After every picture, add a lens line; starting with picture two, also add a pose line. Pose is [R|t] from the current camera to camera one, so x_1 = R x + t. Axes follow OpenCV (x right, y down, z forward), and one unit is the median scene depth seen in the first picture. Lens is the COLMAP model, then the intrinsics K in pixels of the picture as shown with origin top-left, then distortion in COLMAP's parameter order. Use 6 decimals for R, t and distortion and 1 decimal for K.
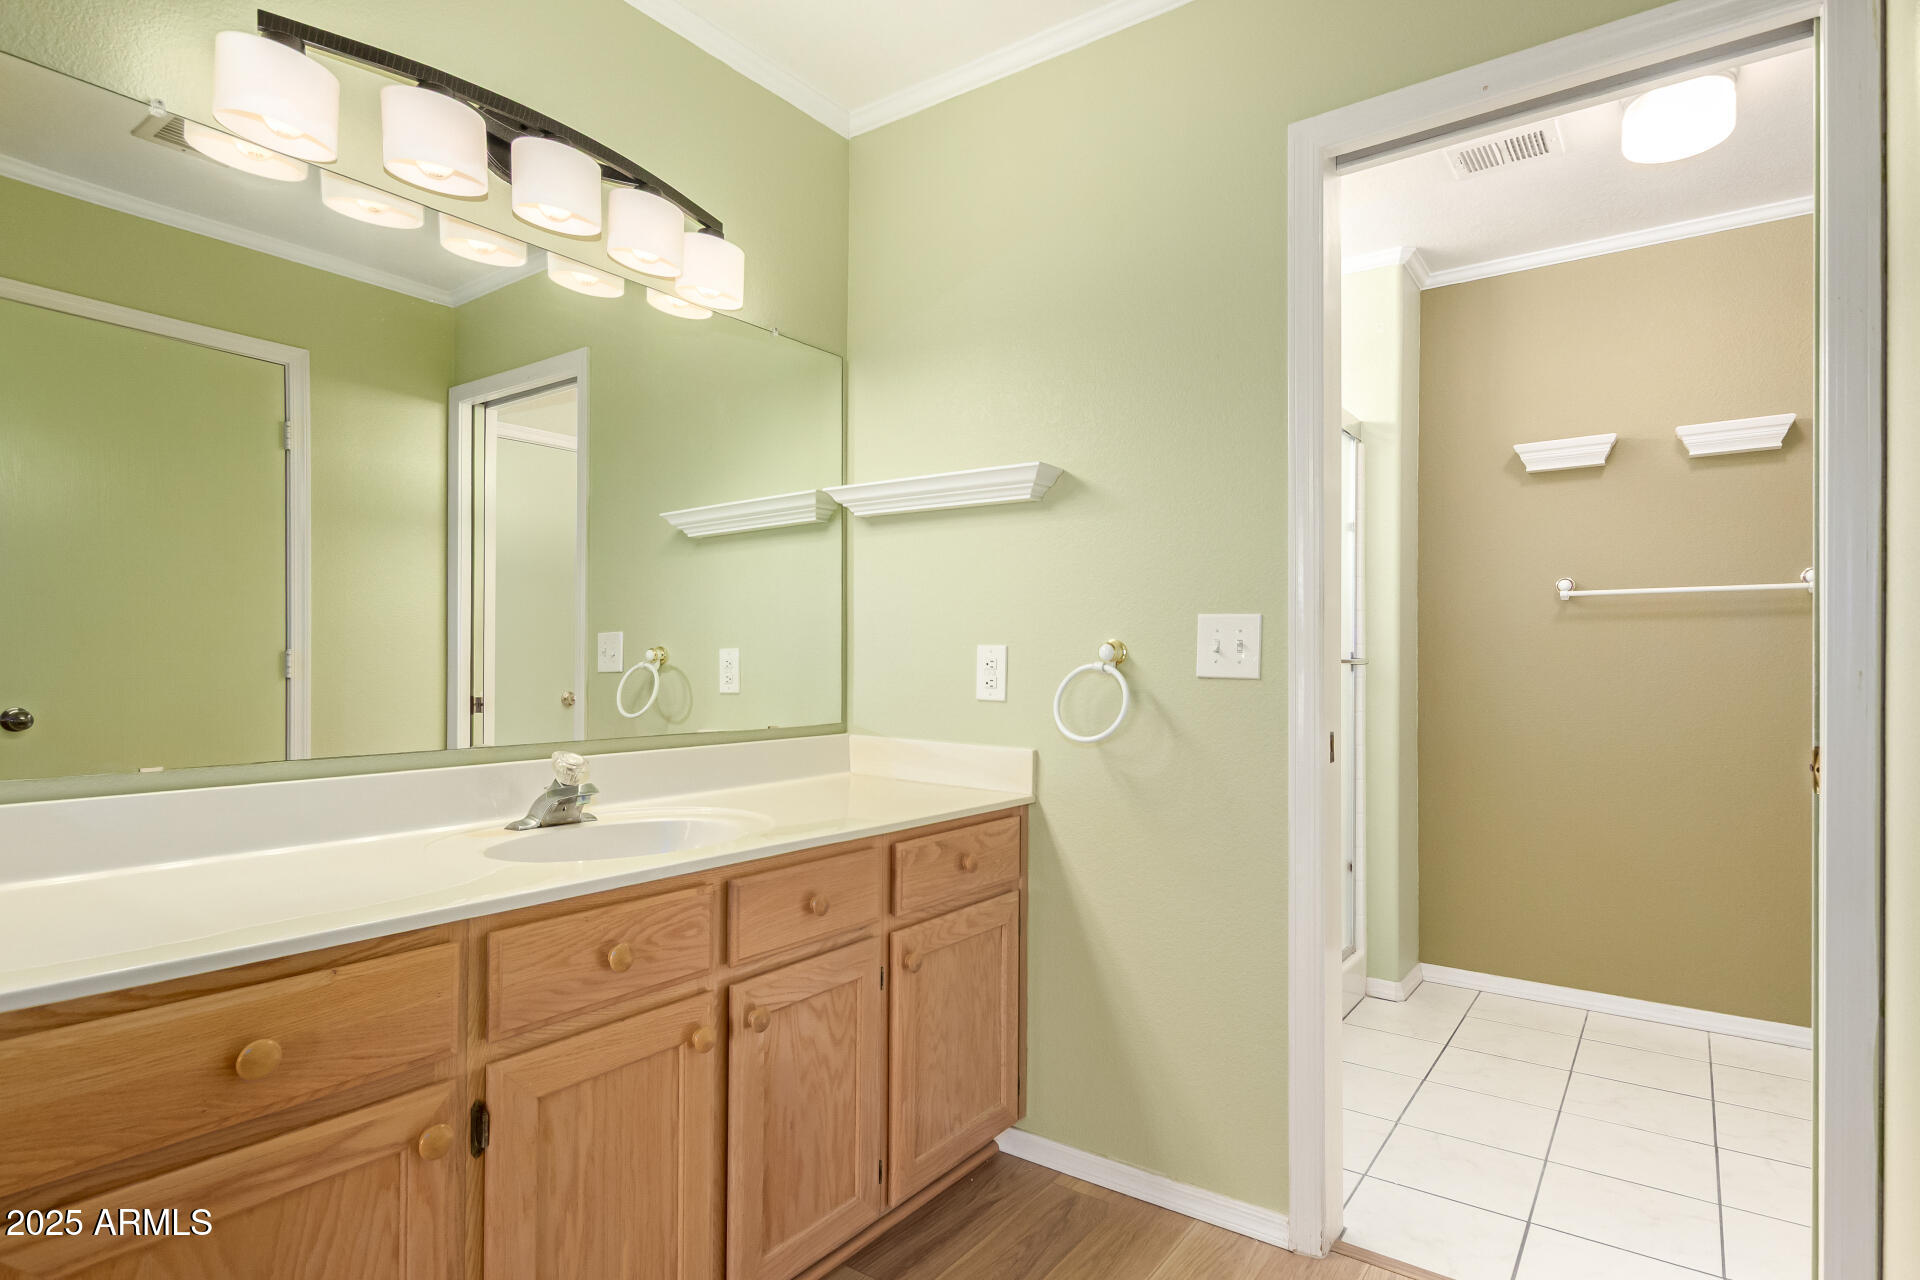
lens RADIAL K [[1011.4, 0, 950.6], [0, 1011.4, 654.3], [0, 0, 1]] dist [0.000740, 0.000157]
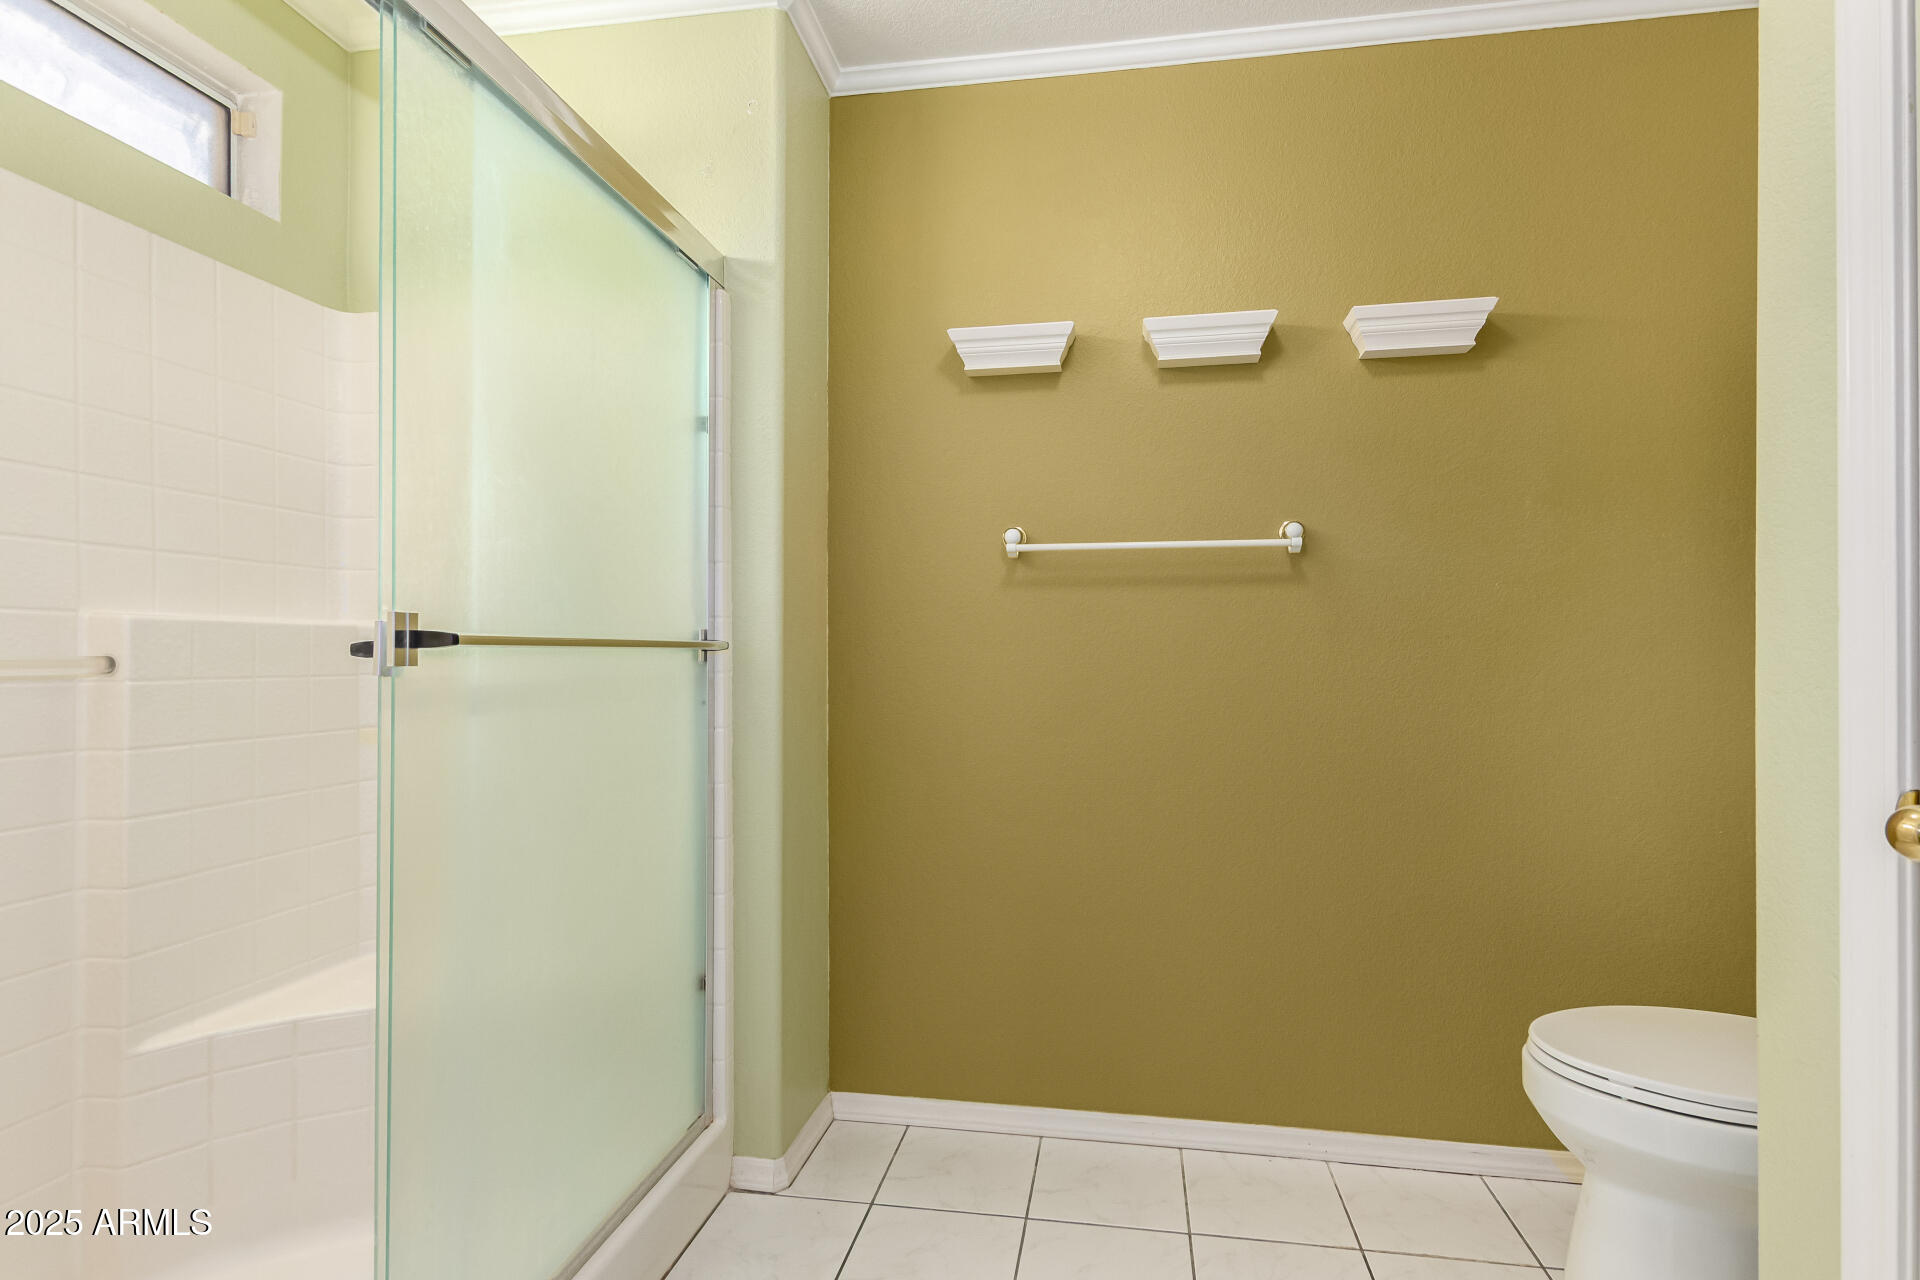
lens RADIAL K [[886.7, 0, 962.1], [0, 886.7, 667.4], [0, 0, 1]] dist [0.006382, -0.000798]
pose [[0.900738, -0.012844, 0.434173, 0.305485], [0.003262, 0.999735, 0.022808, 0.008586], [-0.434351, -0.019128, 0.900541, 0.456604]]
